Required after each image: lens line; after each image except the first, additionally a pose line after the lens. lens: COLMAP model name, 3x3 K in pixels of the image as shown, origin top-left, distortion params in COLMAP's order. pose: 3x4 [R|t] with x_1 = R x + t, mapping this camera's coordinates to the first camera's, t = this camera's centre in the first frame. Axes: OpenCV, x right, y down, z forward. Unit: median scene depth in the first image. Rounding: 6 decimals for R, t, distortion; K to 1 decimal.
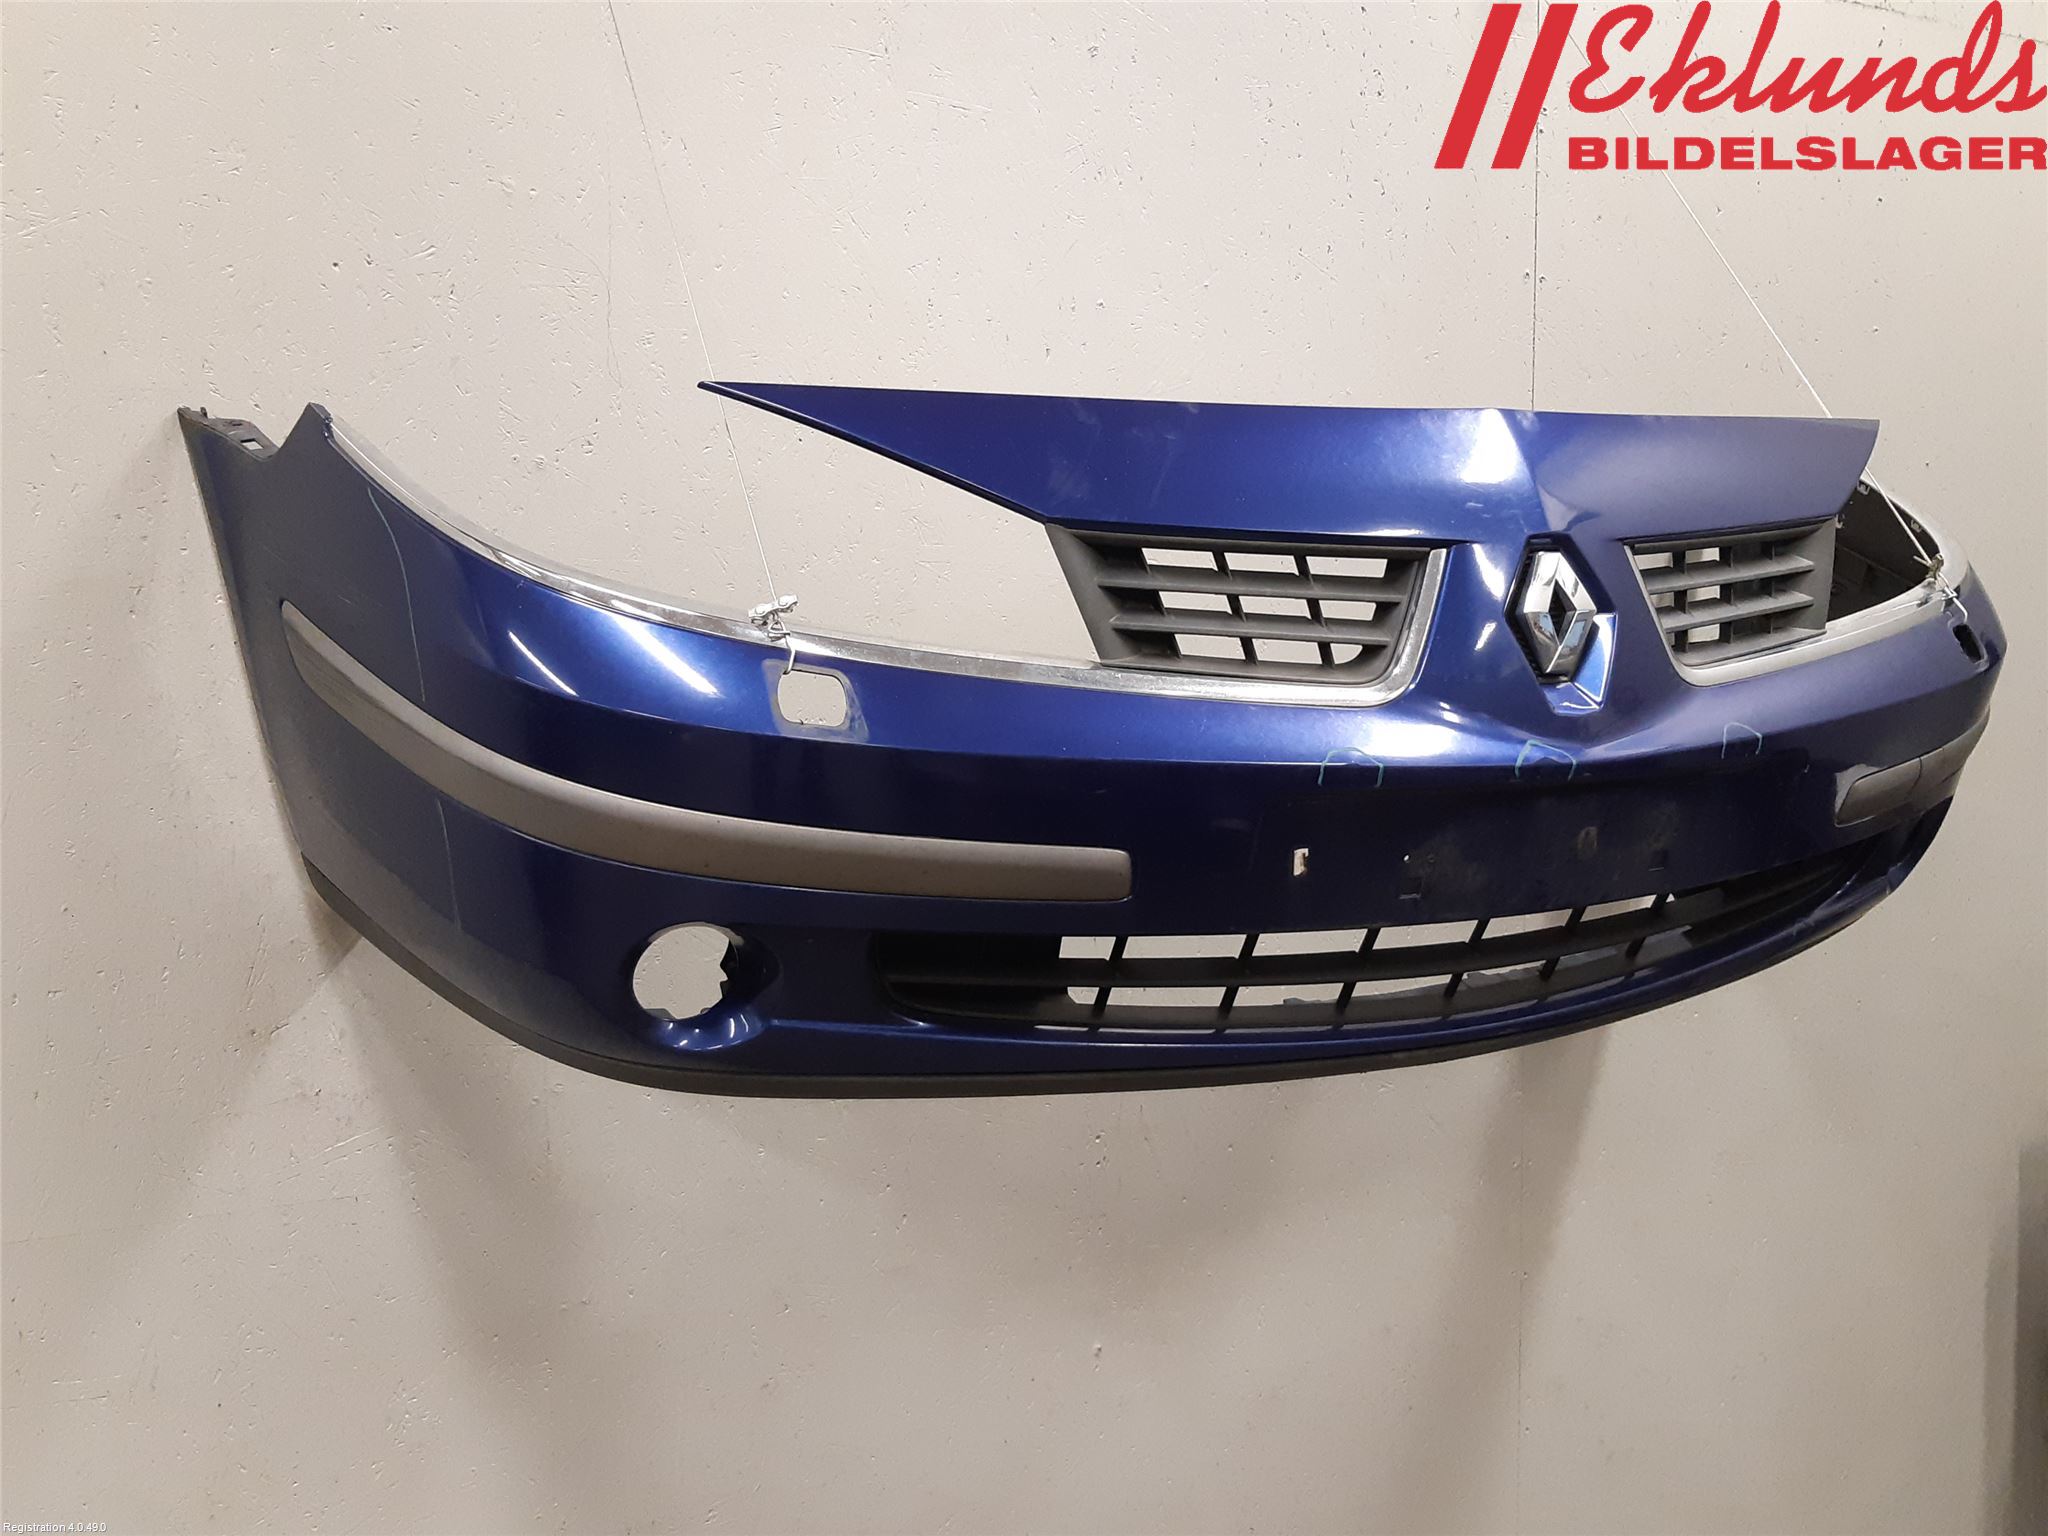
lens RADIAL K [[1949.3, 0, 1032.6], [0, 1949.3, 770.9], [0, 0, 1]] dist [0.060152, 0.000000]
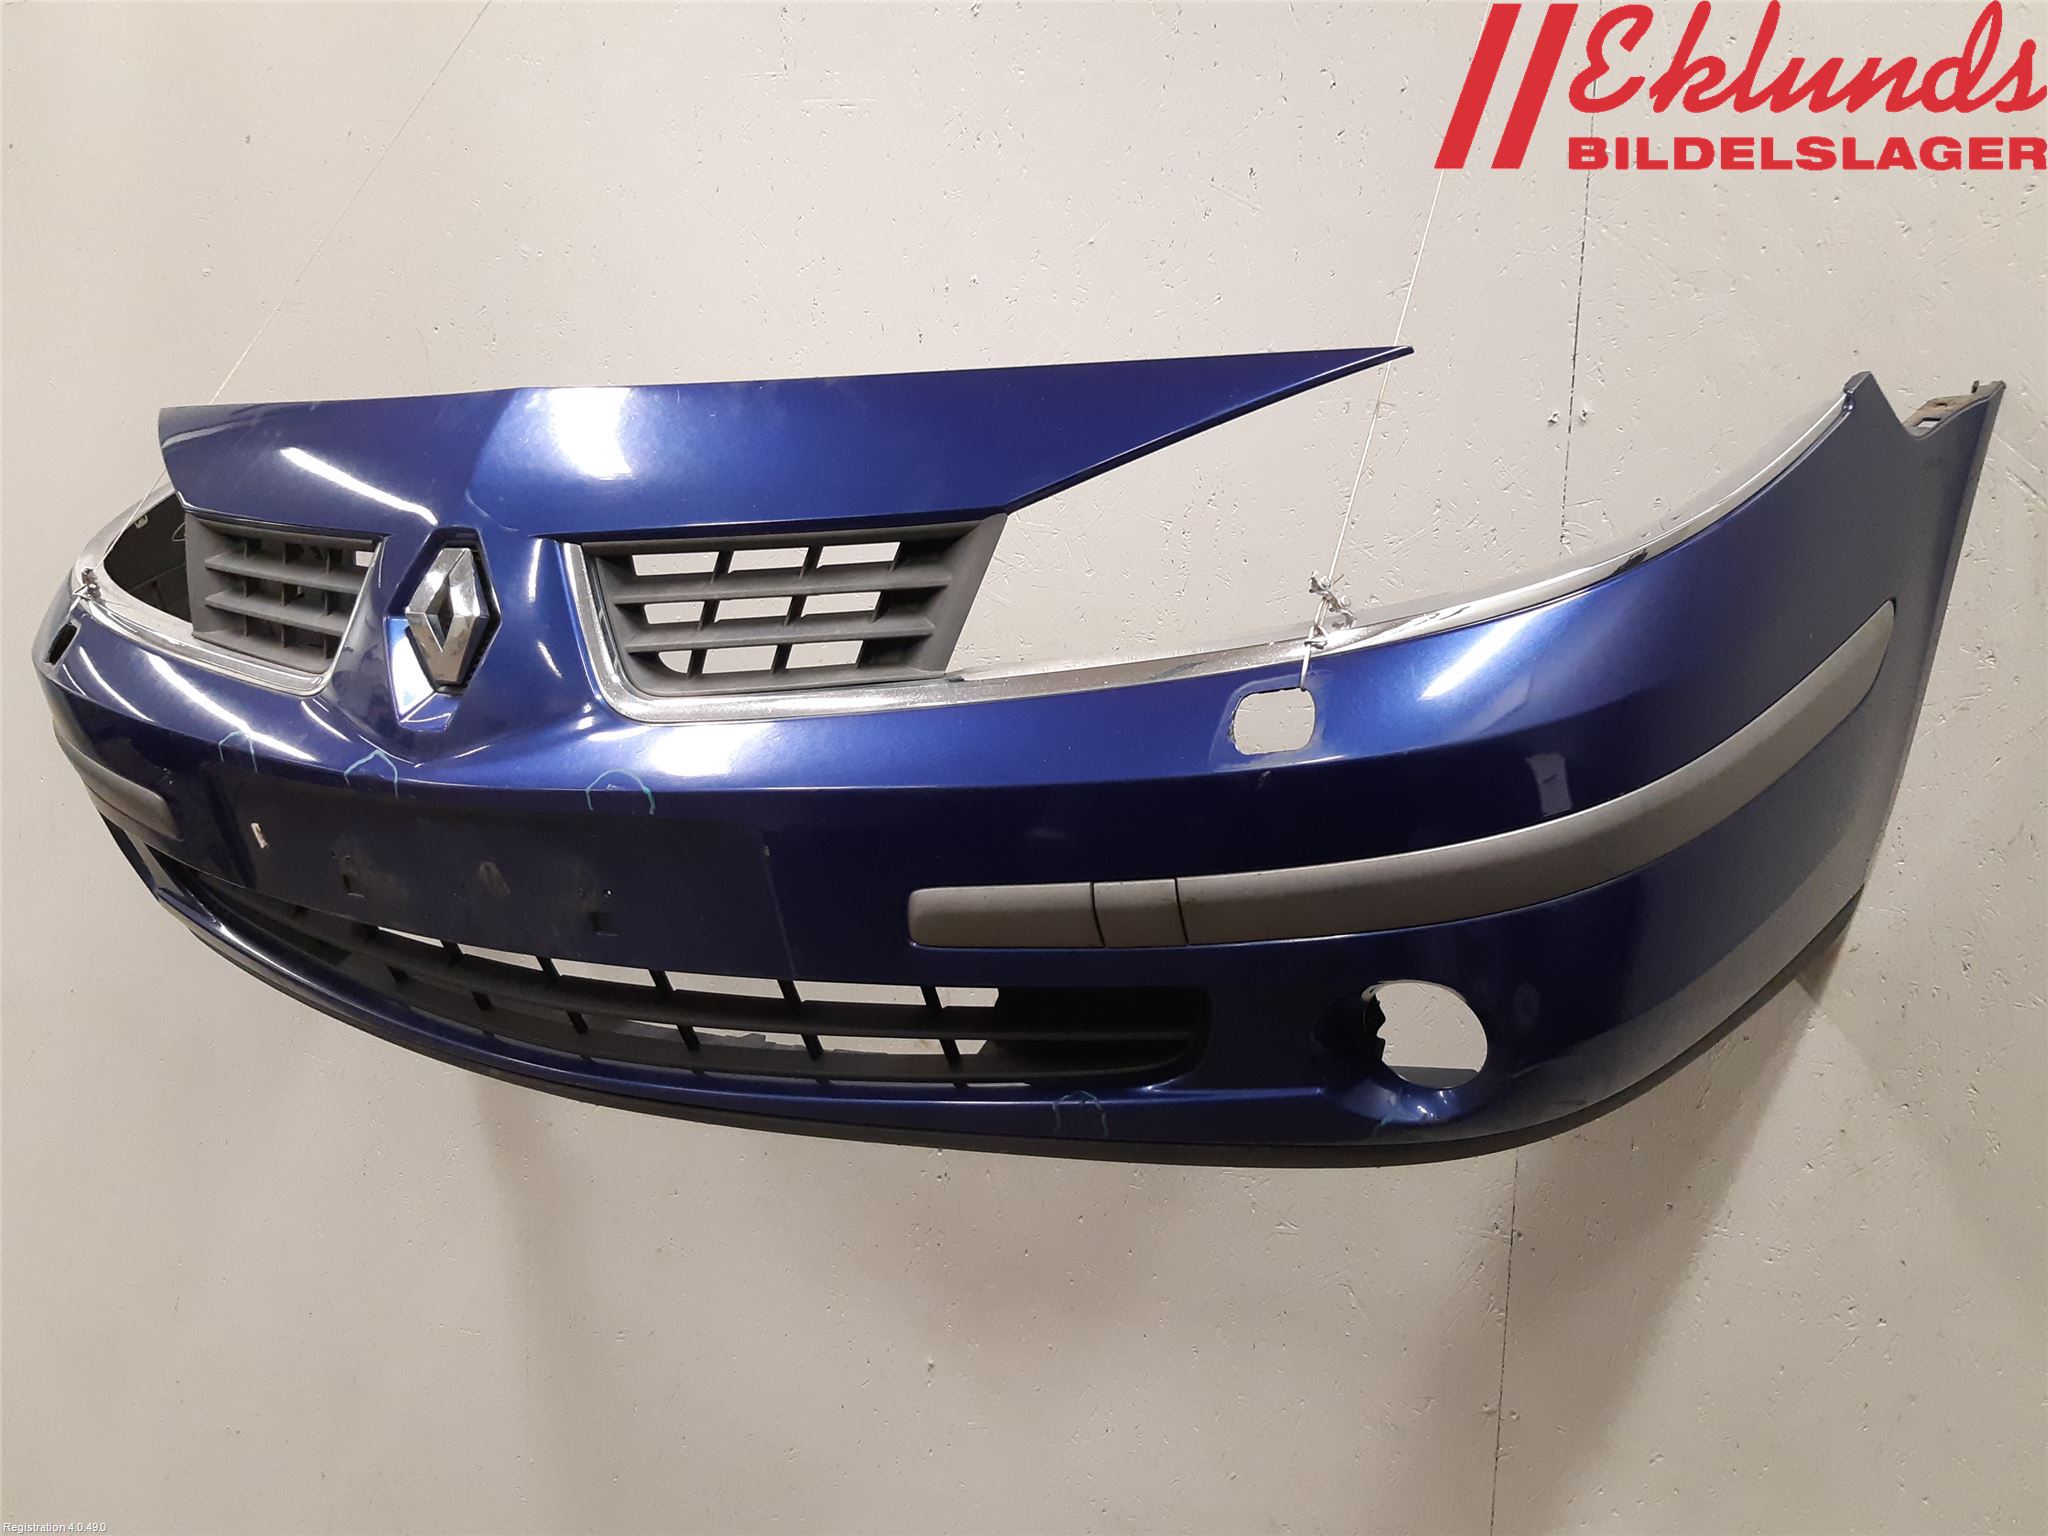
lens RADIAL K [[1781.3, 0, 1020.9], [0, 1781.3, 776.5], [0, 0, 1]] dist [0.060055, -0.028593]
pose [[0.511579, 0.126339, -0.849897, 1.100426], [-0.108045, 0.990739, 0.082240, -0.102910], [0.852416, 0.049755, 0.520492, 0.793508]]
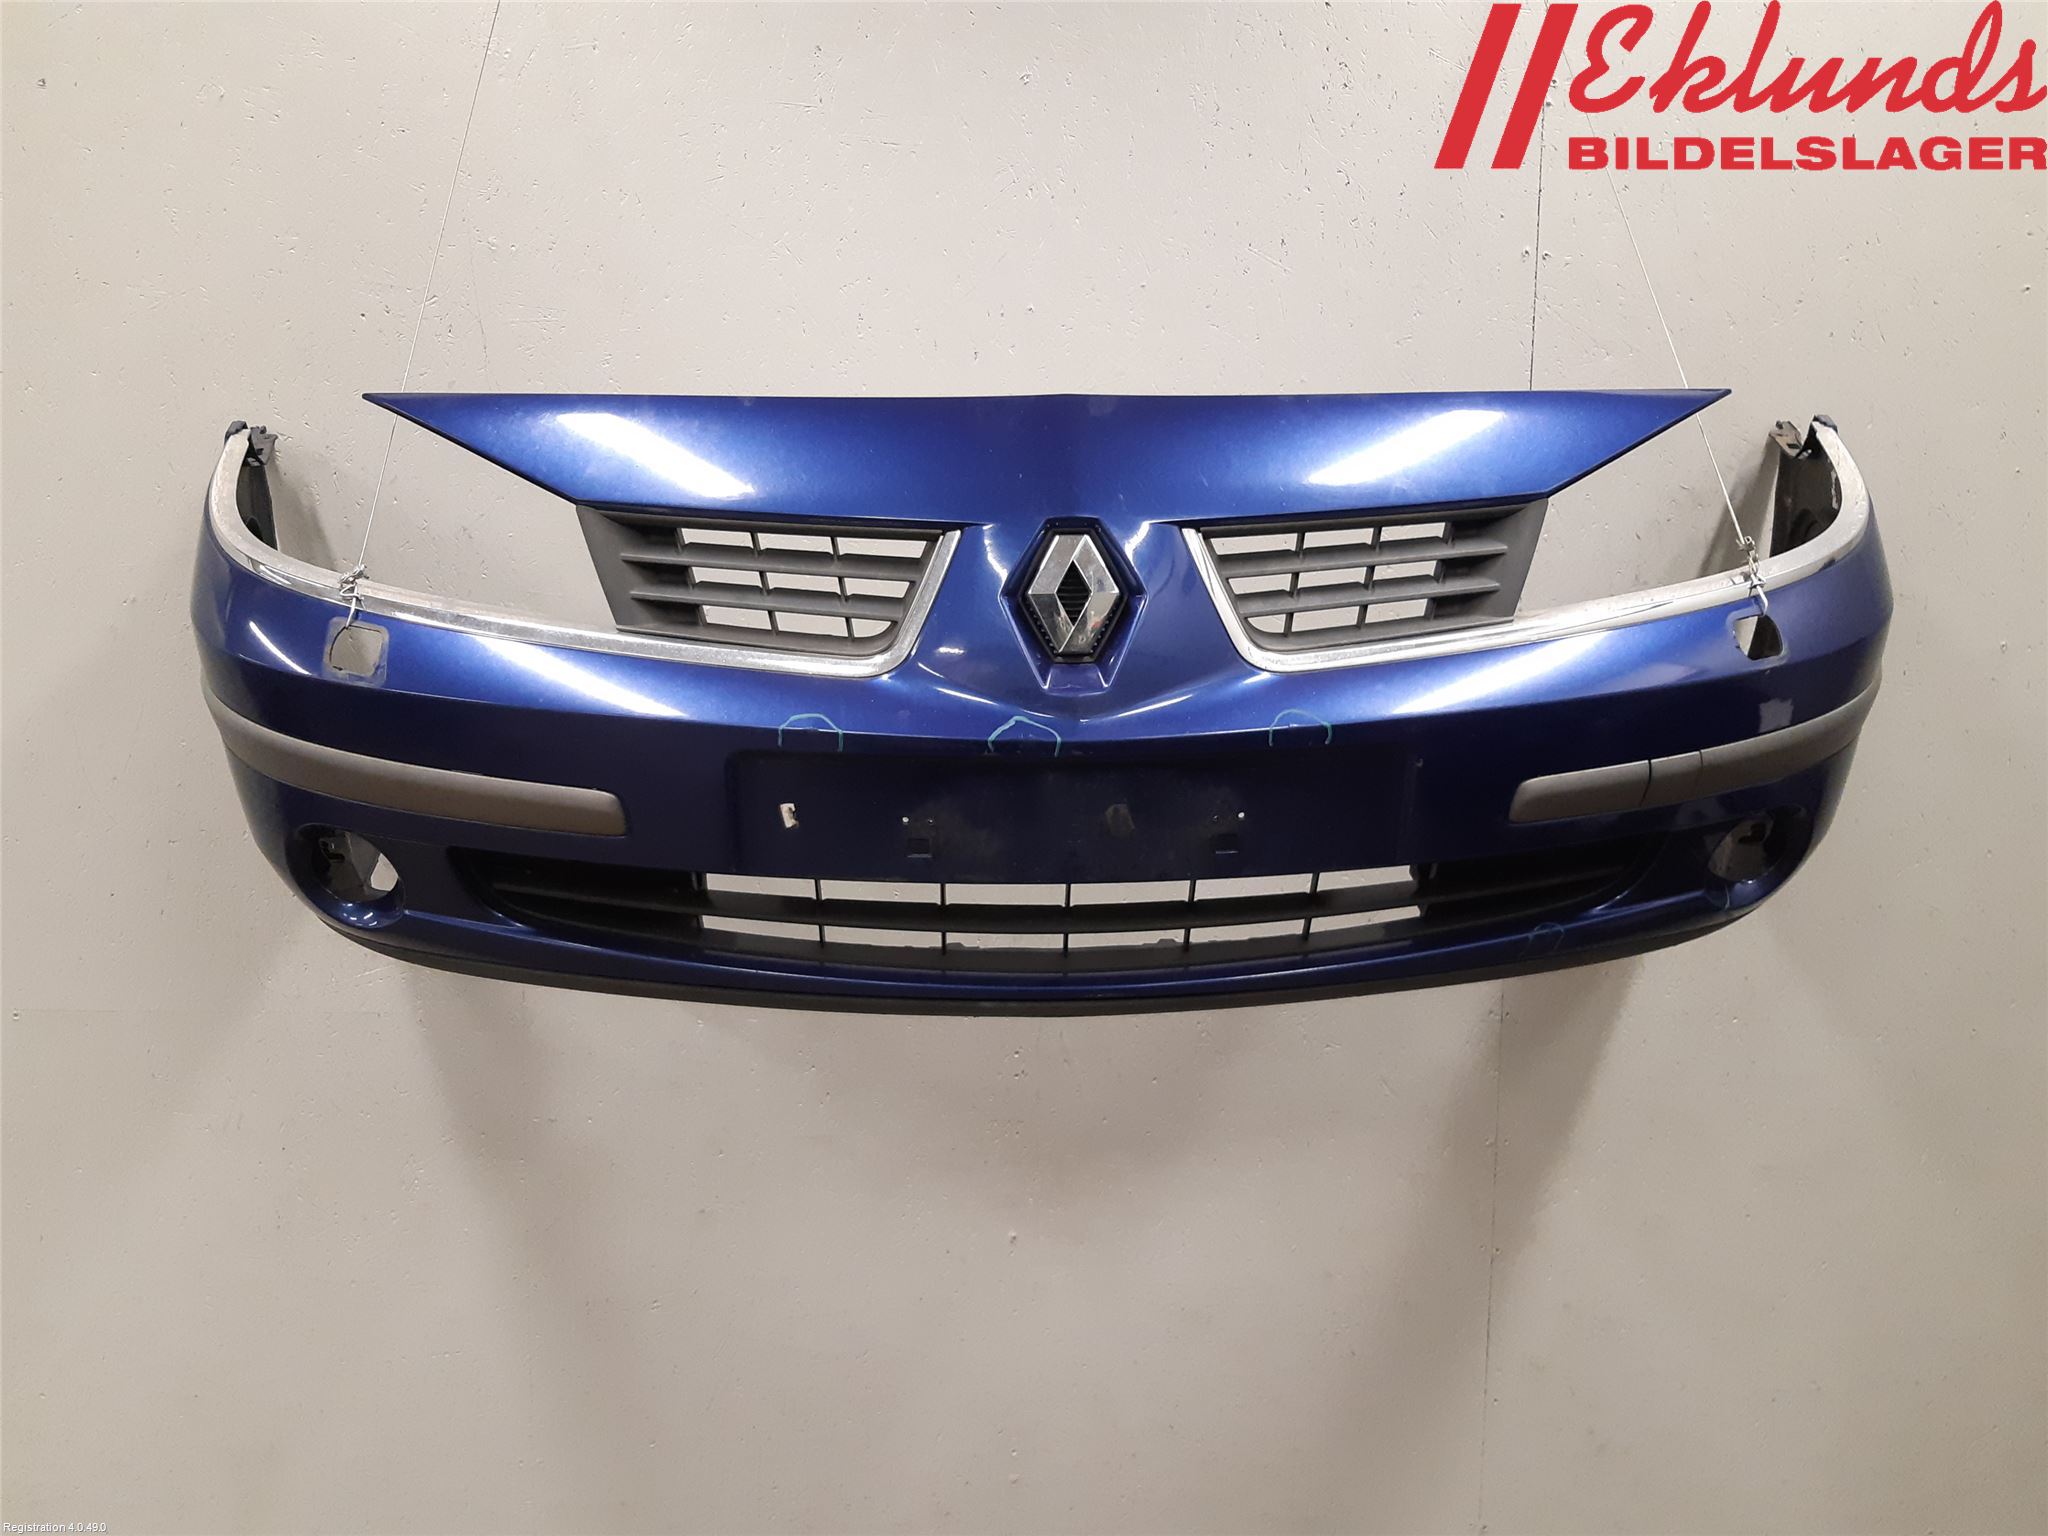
lens RADIAL K [[1625.3, 0, 1025.6], [0, 1625.3, 771.7], [0, 0, 1]] dist [0.056971, -0.042280]
pose [[0.898099, 0.064729, -0.435005, 0.615853], [-0.050951, 0.997763, 0.043277, -0.022988], [0.436833, -0.016703, 0.899388, 0.219798]]
